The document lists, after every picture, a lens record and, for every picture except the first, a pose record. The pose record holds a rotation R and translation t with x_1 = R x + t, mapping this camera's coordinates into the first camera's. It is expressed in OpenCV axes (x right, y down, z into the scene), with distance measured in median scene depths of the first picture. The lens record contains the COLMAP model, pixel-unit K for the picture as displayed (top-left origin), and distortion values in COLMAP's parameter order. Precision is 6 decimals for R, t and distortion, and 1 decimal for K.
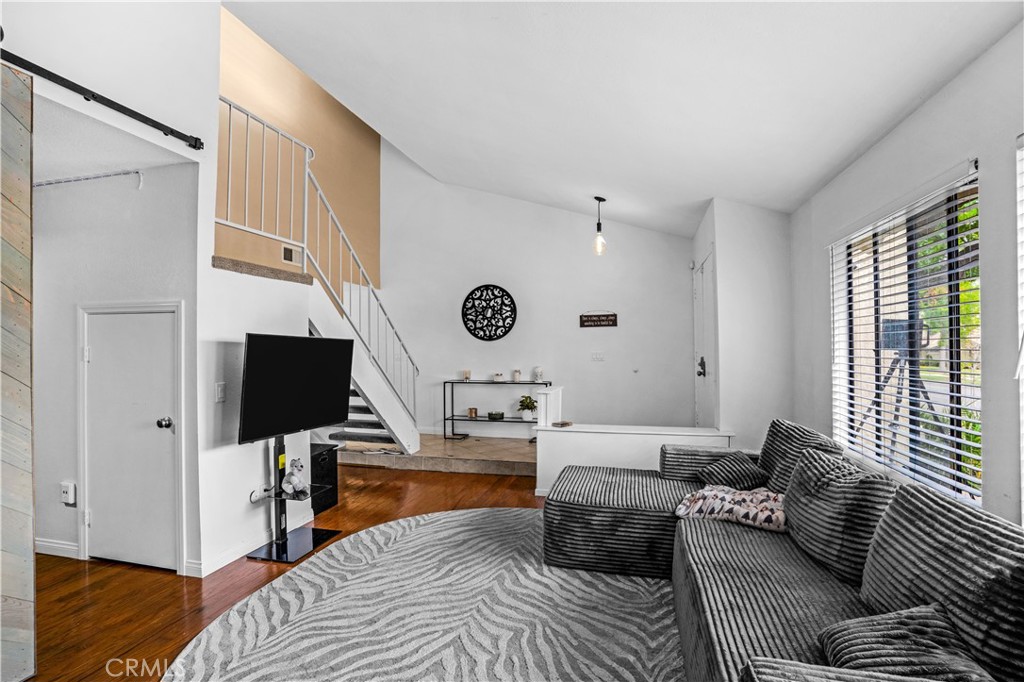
lens RADIAL K [[504.5, 0, 508.5], [0, 504.5, 342.1], [0, 0, 1]] dist [-0.068753, 0.028142]
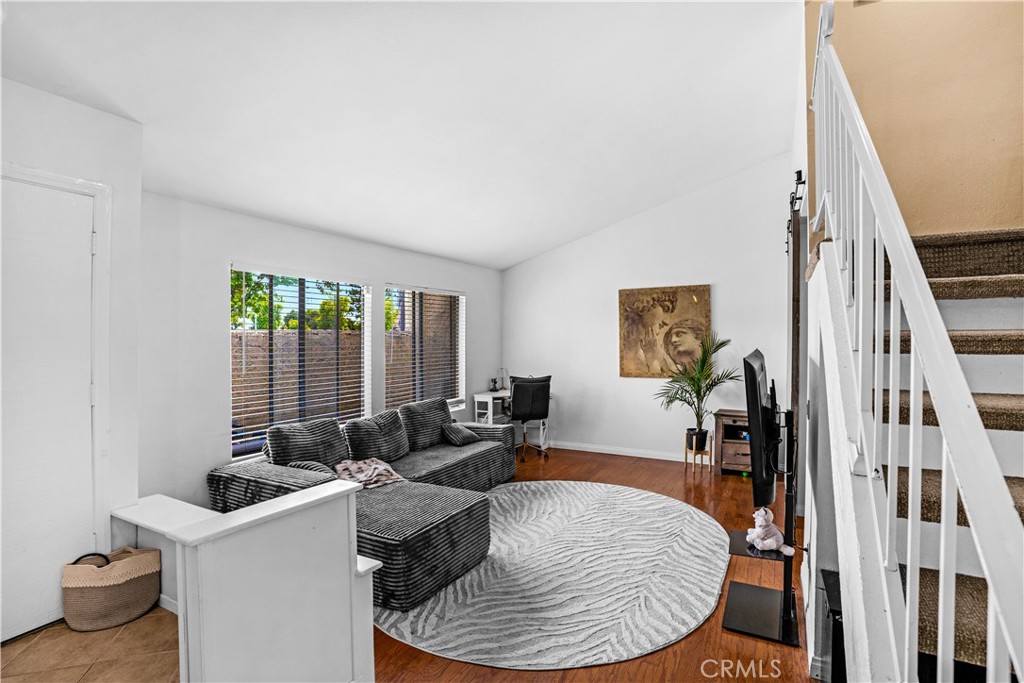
lens RADIAL K [[504.5, 0, 508.5], [0, 504.5, 342.6], [0, 0, 1]] dist [-0.068753, 0.028142]
pose [[-0.966333, 0.009990, 0.257100, -0.267892], [0.009502, 0.999950, -0.003141, -0.027878], [-0.257119, -0.000592, -0.966380, 2.088852]]
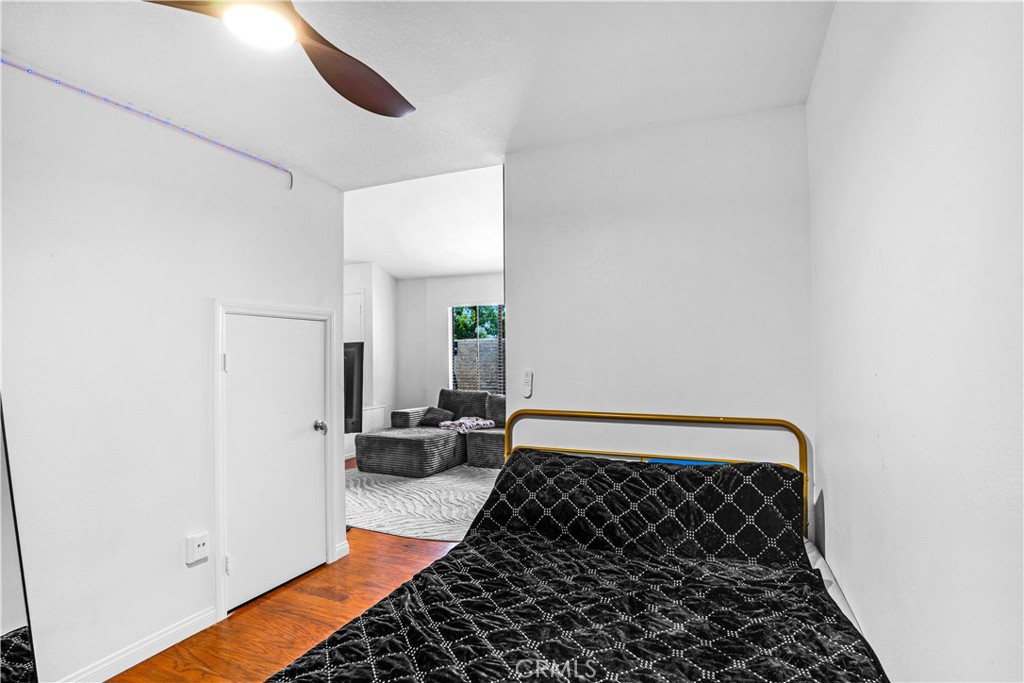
lens RADIAL K [[504.5, 0, 508.5], [0, 504.5, 342.6], [0, 0, 1]] dist [-0.068753, 0.028142]
pose [[0.177754, 0.017198, 0.983925, -1.592991], [-0.002437, 0.999852, -0.017037, 0.003875], [-0.984072, 0.000630, 0.177769, 0.388896]]
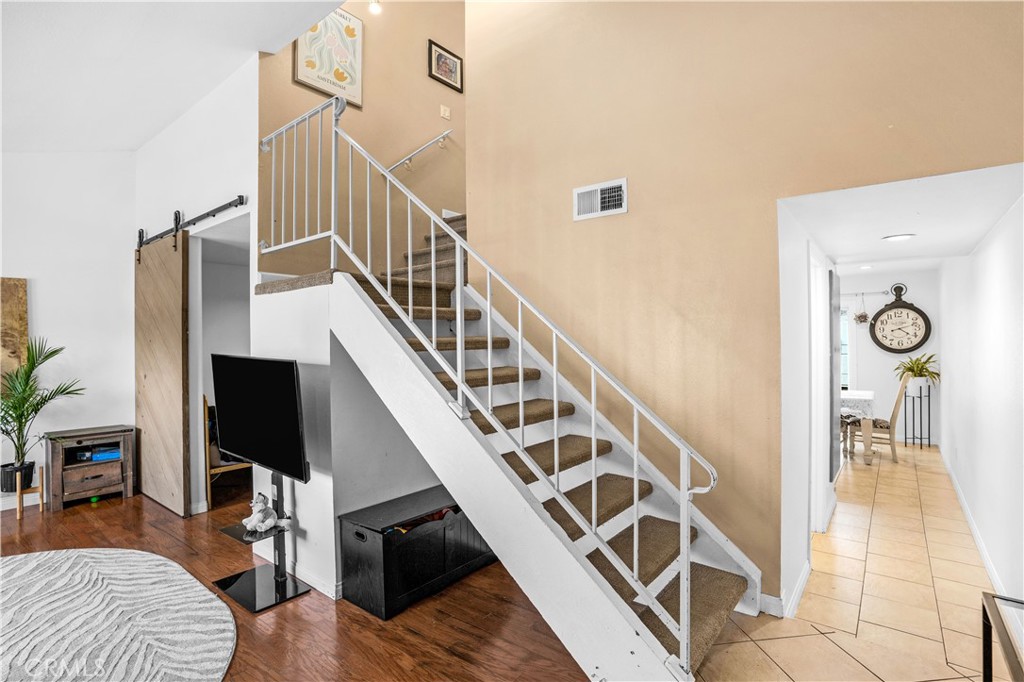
lens RADIAL K [[504.5, 0, 508.5], [0, 504.5, 342.1], [0, 0, 1]] dist [-0.068753, 0.028142]
pose [[-0.404263, 0.014477, -0.914528, 0.223176], [0.020467, 0.999768, 0.006779, -0.035346], [0.914414, -0.015977, -0.404465, 1.986907]]
